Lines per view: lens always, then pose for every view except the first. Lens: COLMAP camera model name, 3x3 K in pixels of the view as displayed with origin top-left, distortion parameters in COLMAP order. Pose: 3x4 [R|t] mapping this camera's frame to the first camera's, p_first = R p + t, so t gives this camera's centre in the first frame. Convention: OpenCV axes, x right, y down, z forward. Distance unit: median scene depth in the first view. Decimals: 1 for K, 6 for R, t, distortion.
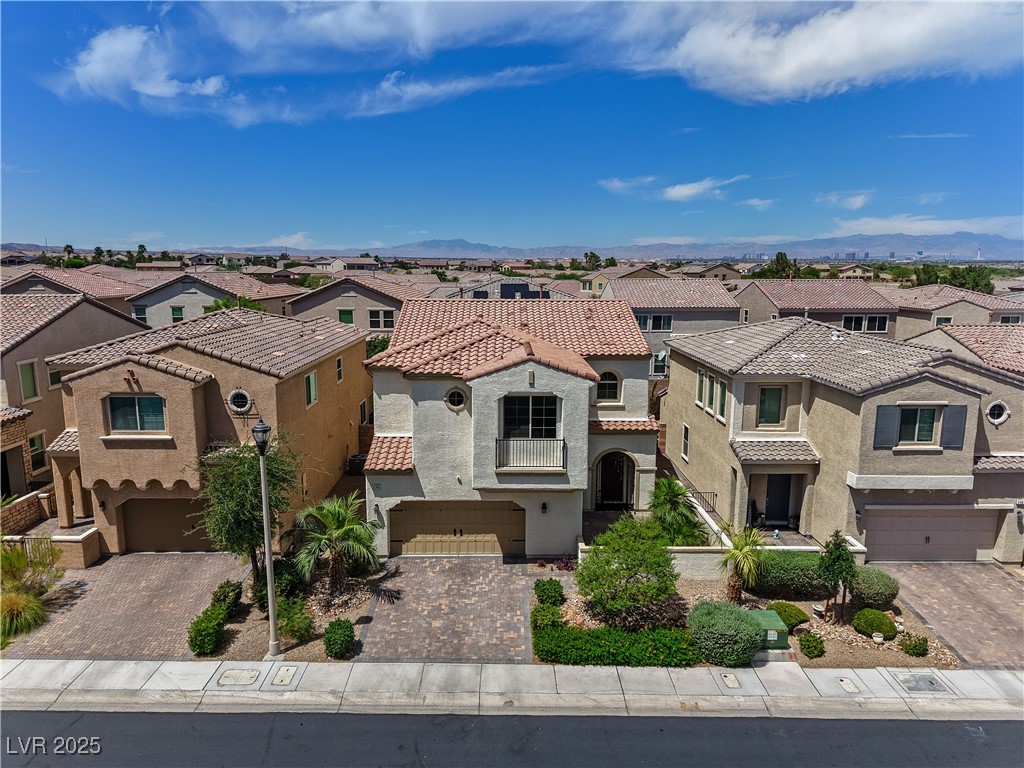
lens RADIAL K [[697.9, 0, 512.0], [0, 697.9, 384.0], [0, 0, 1]] dist [0.010173, -0.001109]
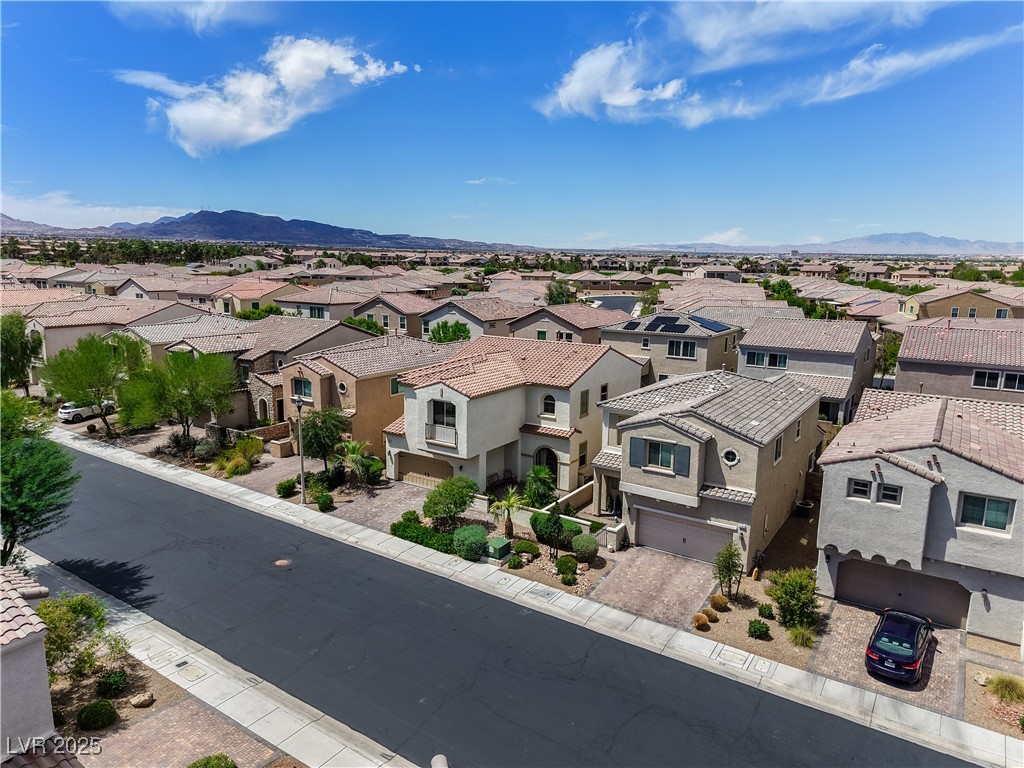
lens RADIAL K [[713.8, 0, 512.0], [0, 713.8, 384.0], [0, 0, 1]] dist [0.060055, -0.000363]
pose [[0.819636, 0.106951, -0.562813, 1.146619], [-0.103922, 0.993877, 0.037522, -0.111294], [0.563380, 0.027735, 0.825732, -0.403976]]
